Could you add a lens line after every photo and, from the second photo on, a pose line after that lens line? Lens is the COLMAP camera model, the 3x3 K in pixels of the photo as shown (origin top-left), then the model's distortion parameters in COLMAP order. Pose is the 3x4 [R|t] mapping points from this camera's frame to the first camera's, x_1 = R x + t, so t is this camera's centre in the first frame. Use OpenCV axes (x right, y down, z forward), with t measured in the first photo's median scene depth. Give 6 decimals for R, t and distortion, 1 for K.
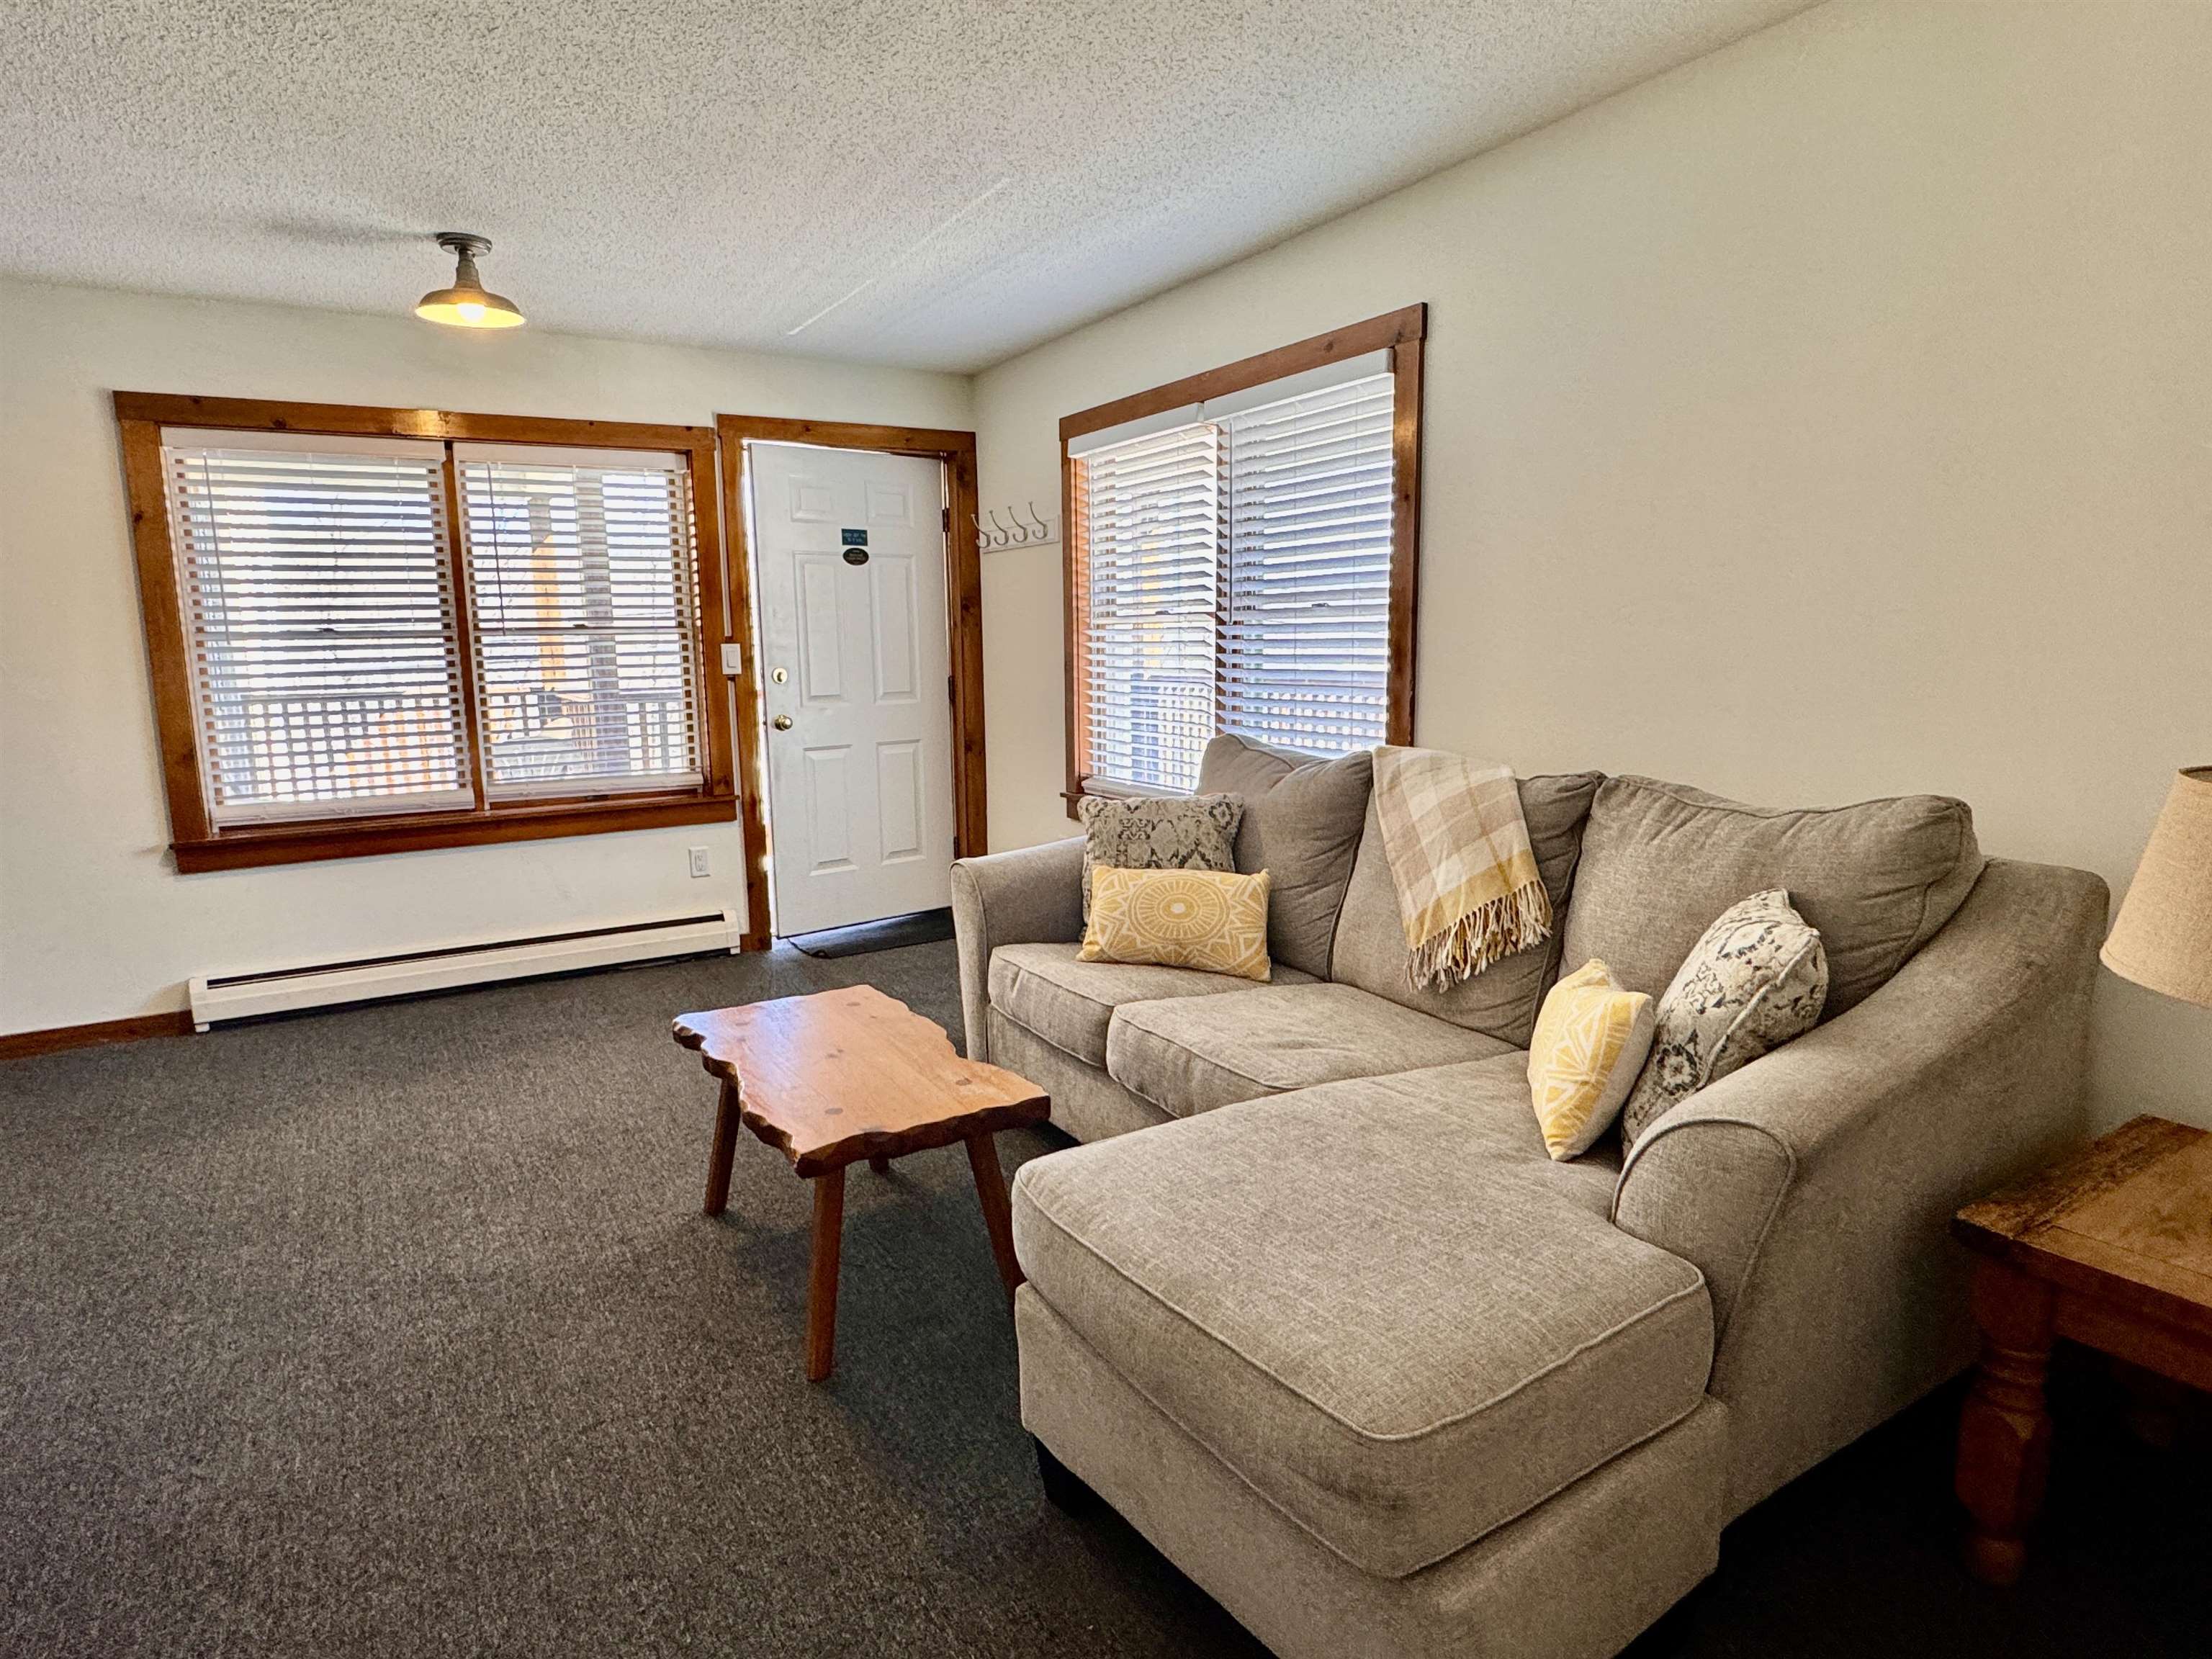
lens RADIAL K [[1248.8, 0, 1106.0], [0, 1248.8, 827.3], [0, 0, 1]] dist [0.001622, -0.000065]
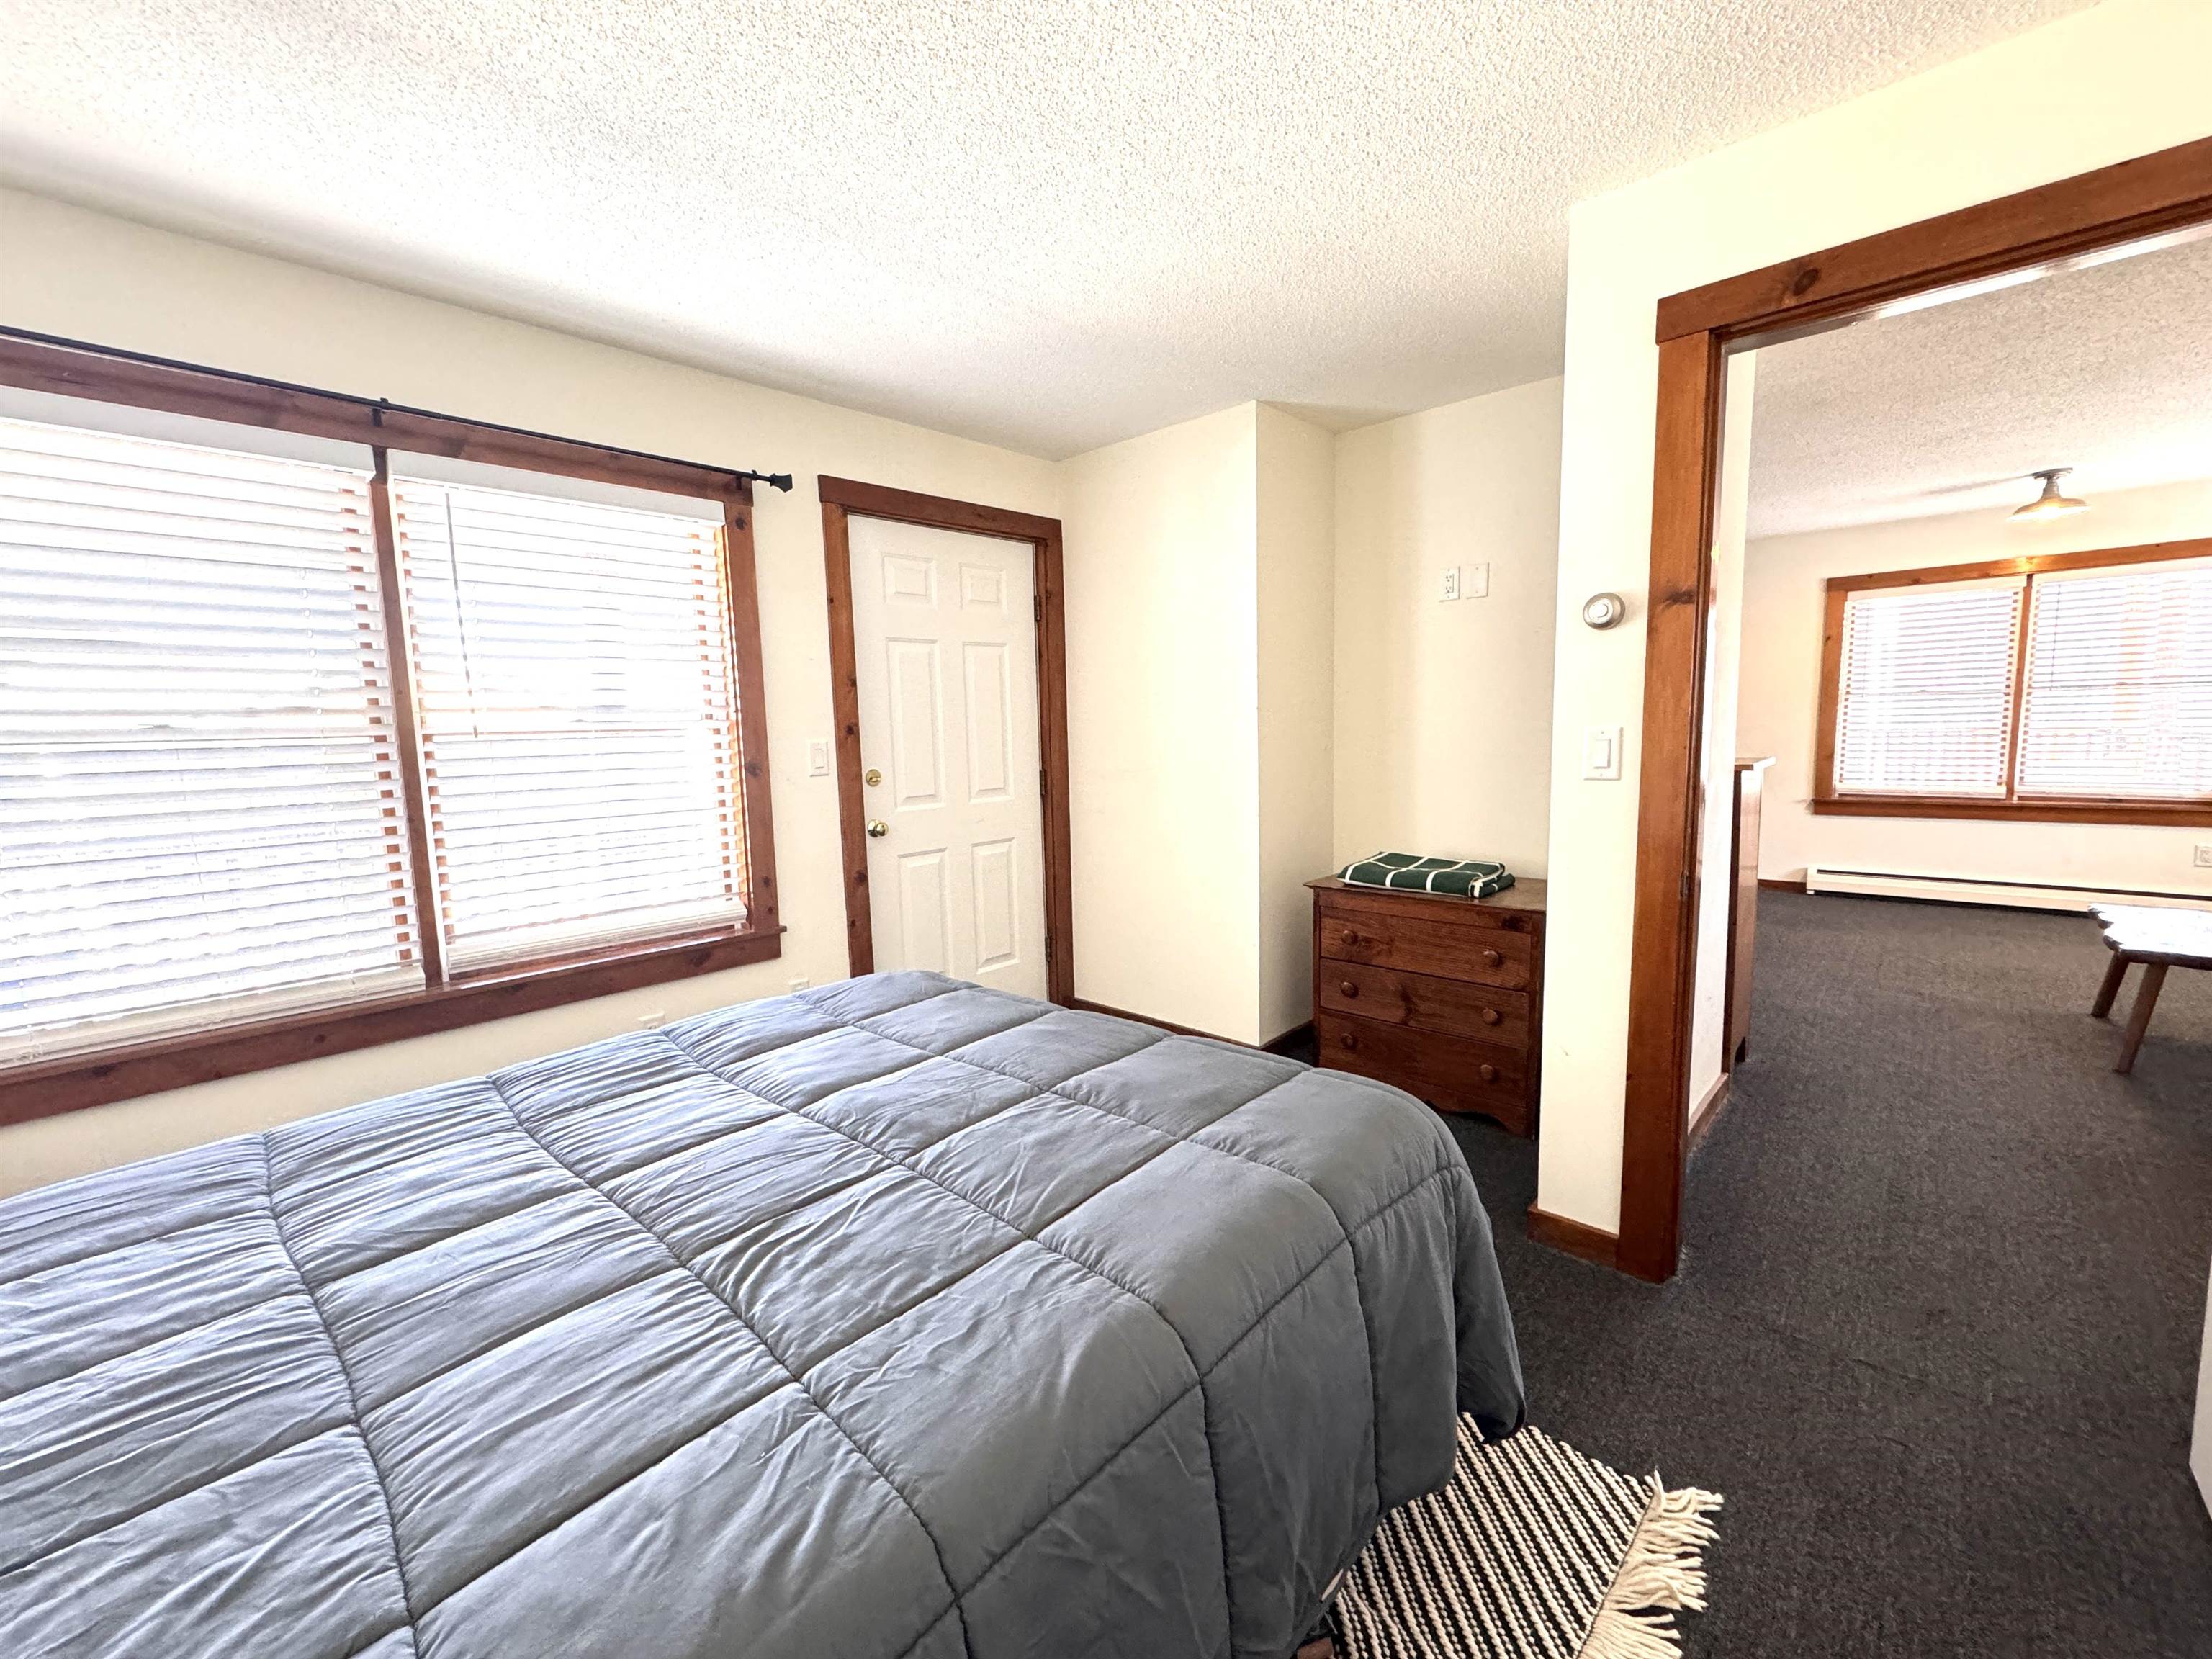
lens RADIAL K [[885.4, 0, 1107.6], [0, 885.4, 827.9], [0, 0, 1]] dist [-0.001156, -0.000465]
pose [[0.268078, 0.123176, -0.955490, 0.287831], [-0.119038, 0.988428, 0.094024, 0.054425], [0.956015, 0.088534, 0.279639, -0.438159]]
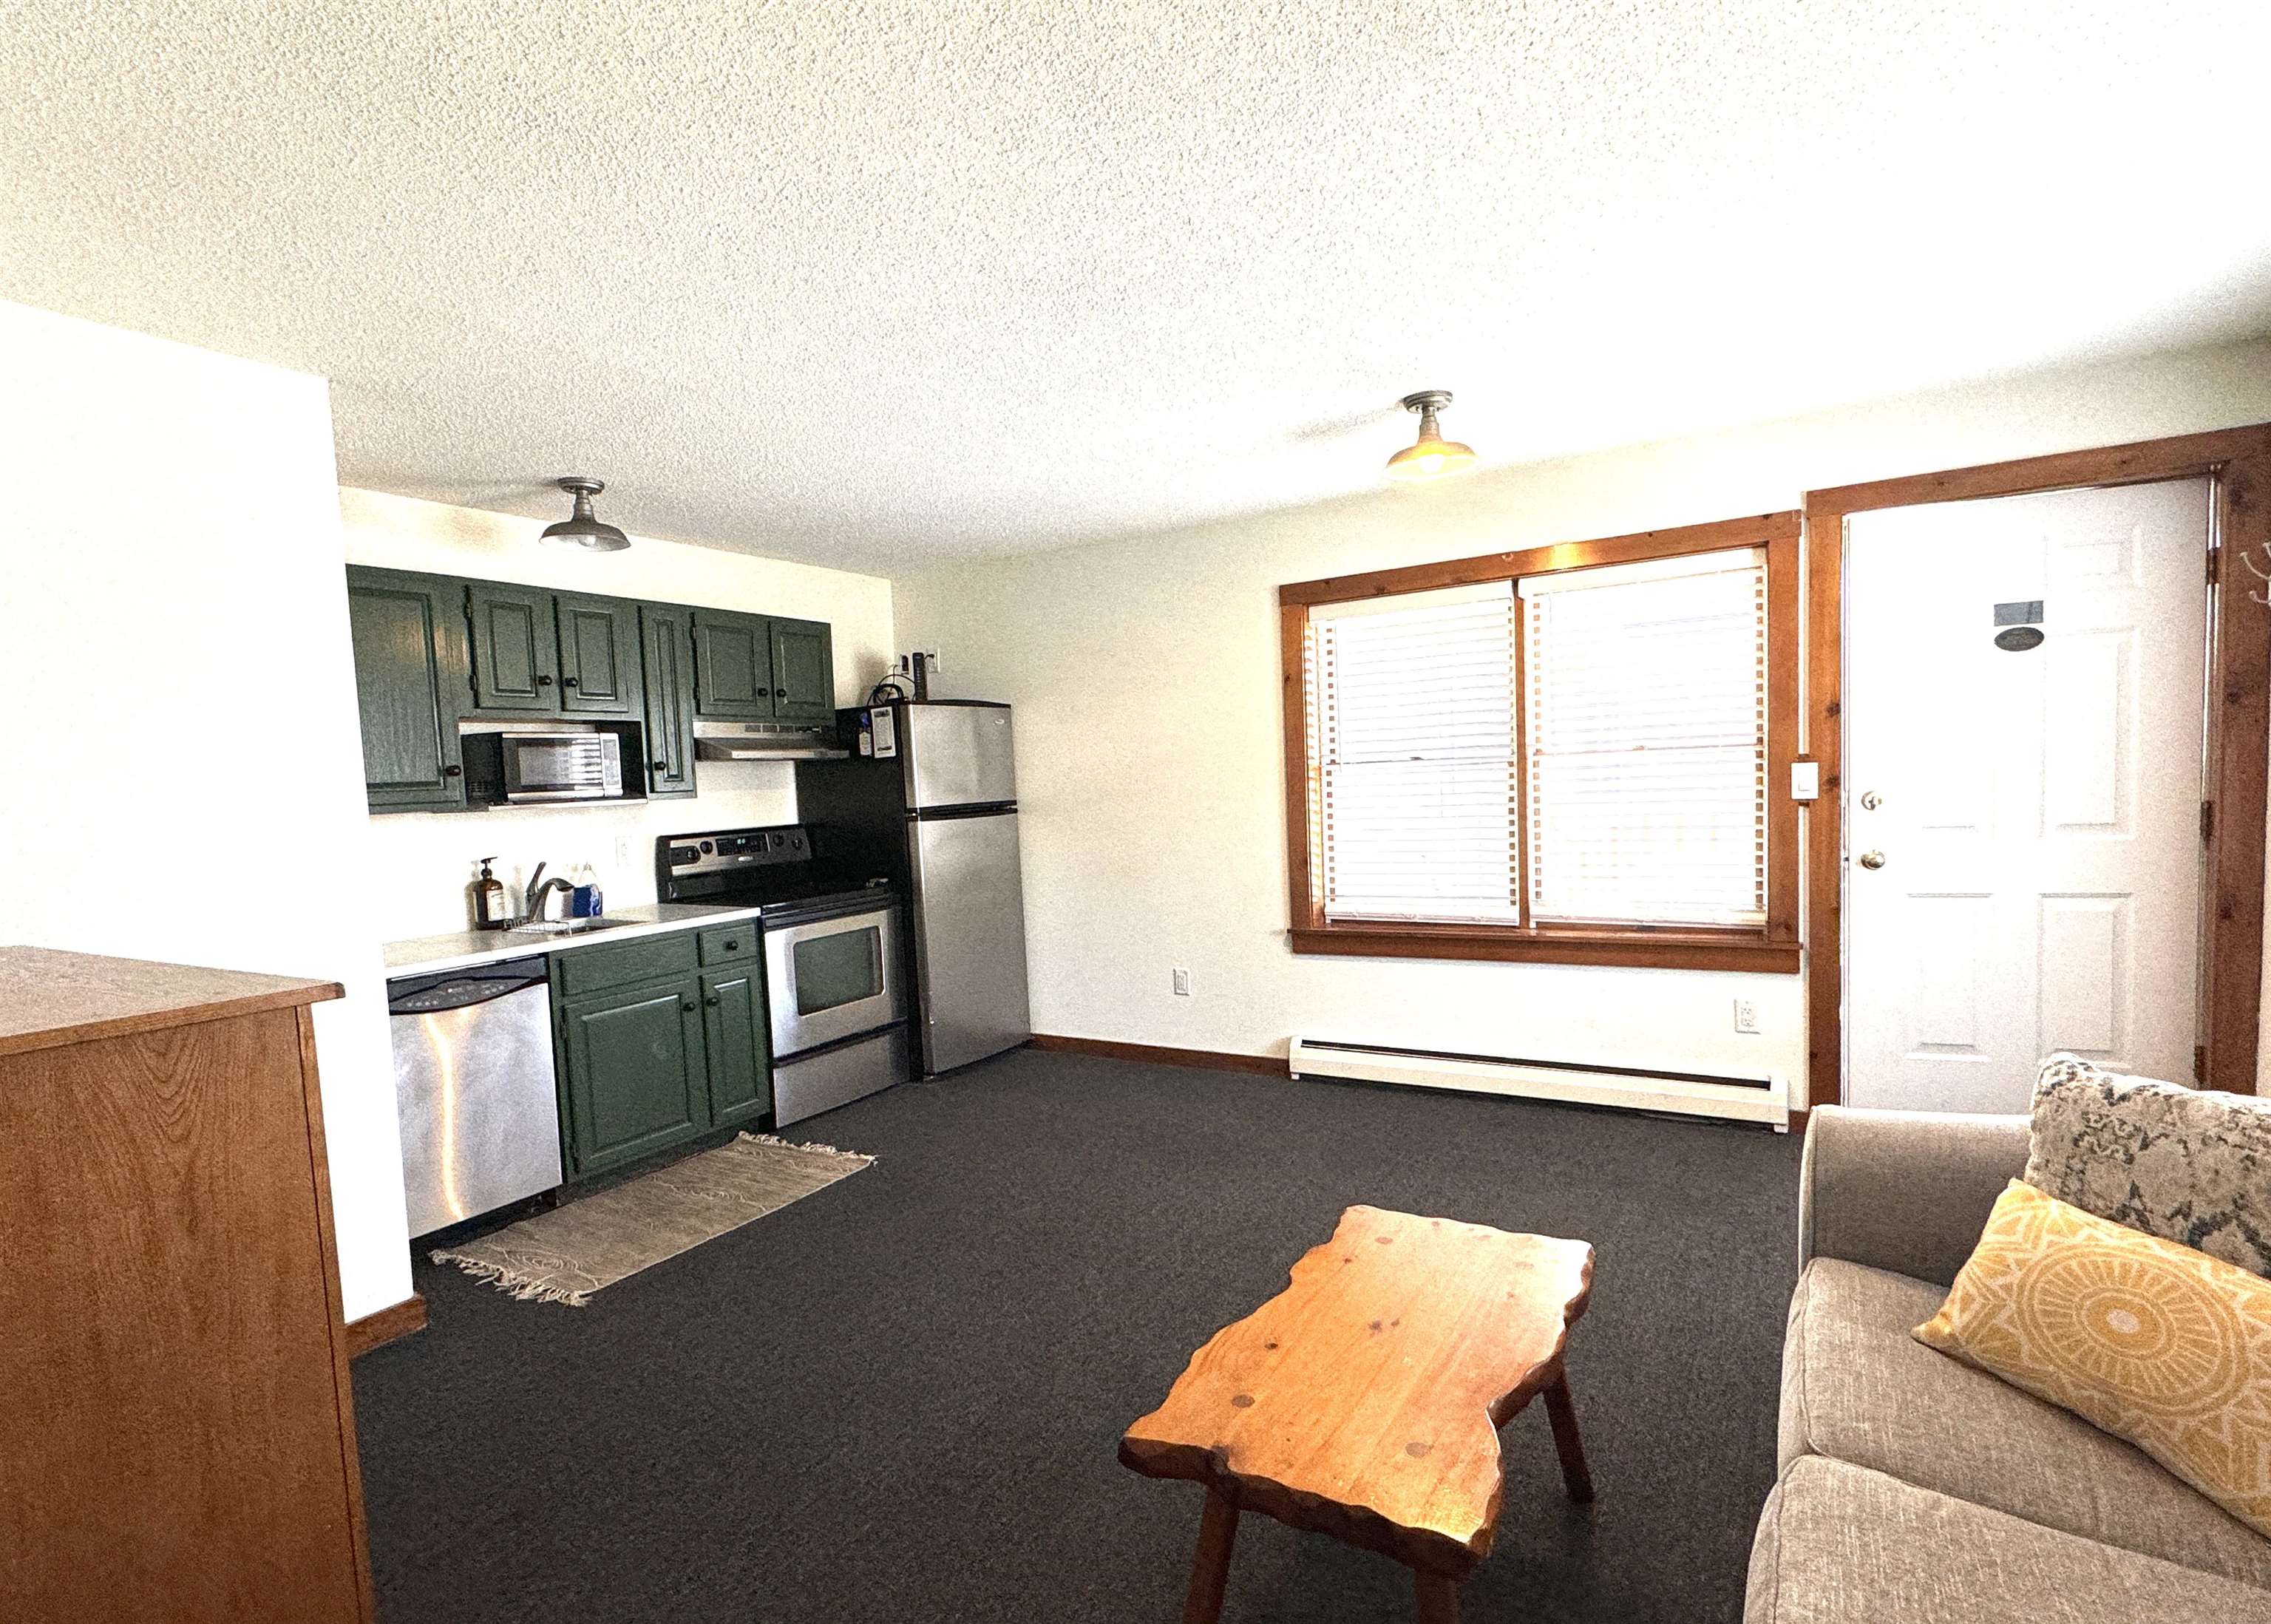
lens RADIAL K [[1125.0, 0, 1091.1], [0, 1125.0, 856.3], [0, 0, 1]] dist [0.000725, 0.001982]
pose [[0.457002, 0.060230, -0.887424, 0.161899], [-0.096625, 0.995162, 0.017783, -0.055899], [0.884202, 0.077620, 0.460611, 0.253978]]
